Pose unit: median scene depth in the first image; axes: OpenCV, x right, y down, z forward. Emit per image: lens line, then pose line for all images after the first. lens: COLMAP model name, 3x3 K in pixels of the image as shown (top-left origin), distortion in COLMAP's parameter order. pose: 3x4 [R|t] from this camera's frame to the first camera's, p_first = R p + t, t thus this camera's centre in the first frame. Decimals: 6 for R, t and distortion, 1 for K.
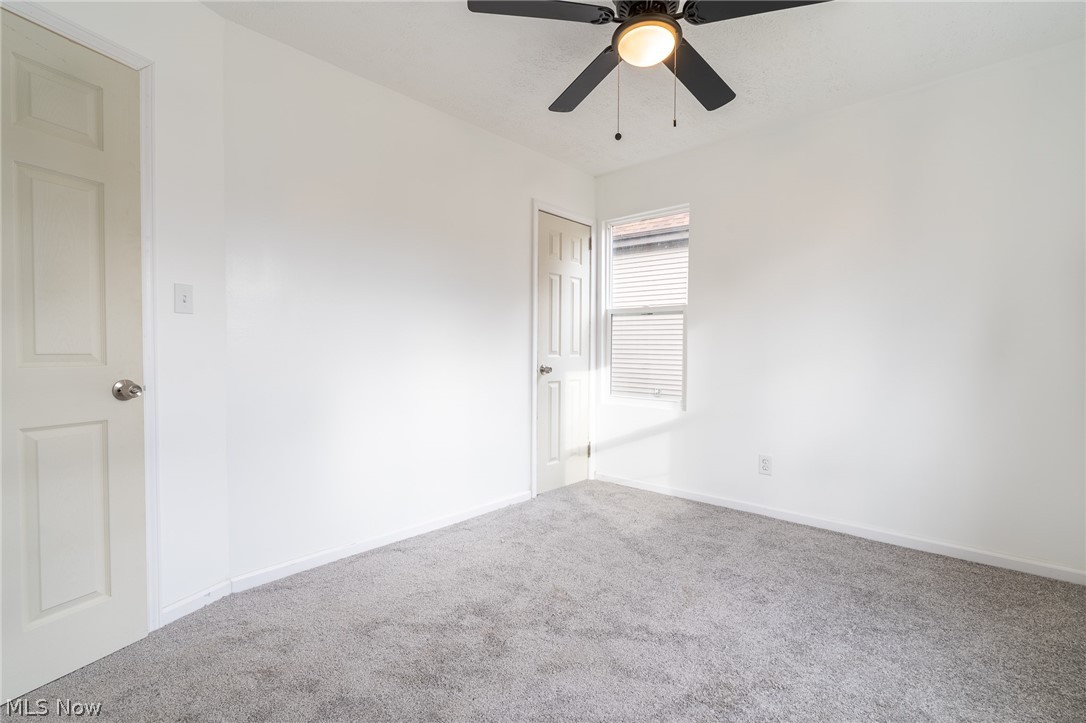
lens RADIAL K [[500.4, 0, 543.0], [0, 500.4, 361.5], [0, 0, 1]] dist [-0.017276, 0.007099]
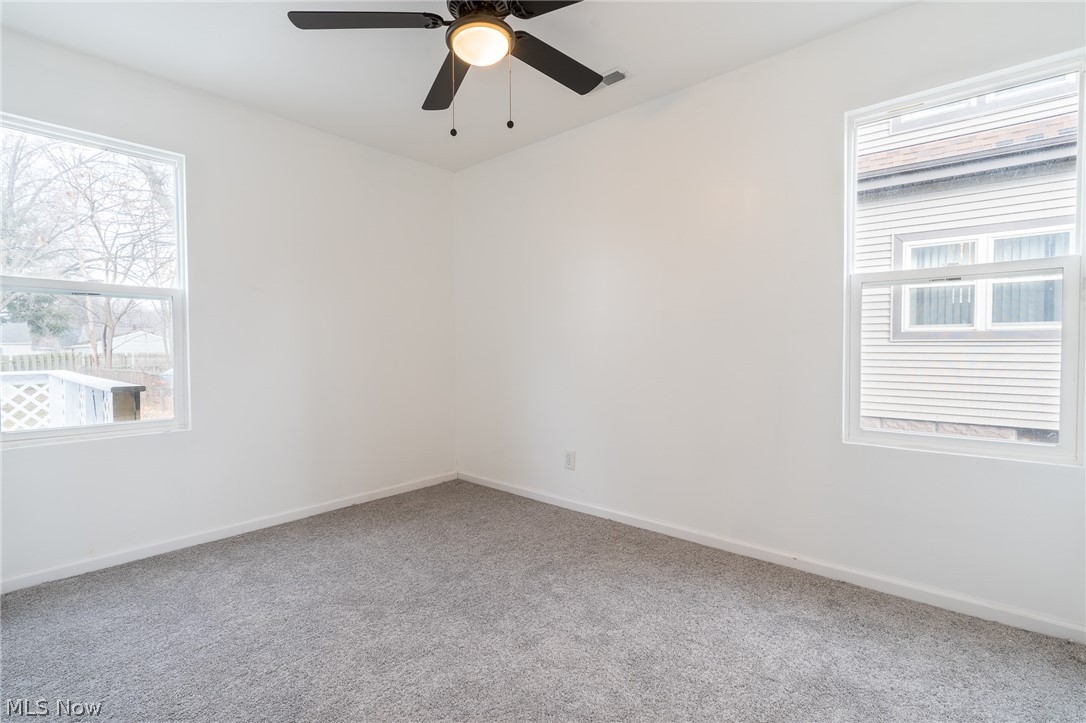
lens RADIAL K [[500.4, 0, 543.0], [0, 500.4, 361.5], [0, 0, 1]] dist [-0.017276, 0.007099]
pose [[0.998176, -0.011013, 0.059350, -0.213333], [0.010869, 0.999937, 0.002751, -0.003072], [-0.059377, -0.002101, 0.998233, 0.235087]]
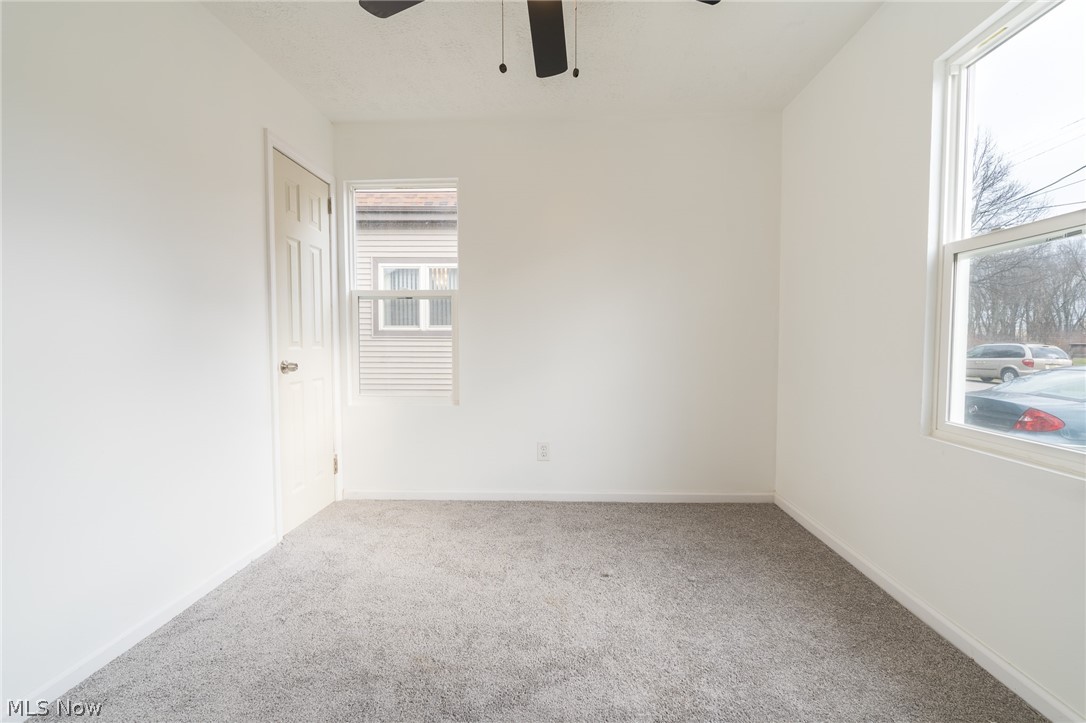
lens RADIAL K [[500.4, 0, 543.0], [0, 500.4, 361.5], [0, 0, 1]] dist [-0.017276, 0.007099]
pose [[0.766755, -0.034009, 0.641038, -0.196243], [0.022569, 0.999406, 0.026026, -0.002413], [-0.641543, -0.005488, 0.767068, 0.210330]]
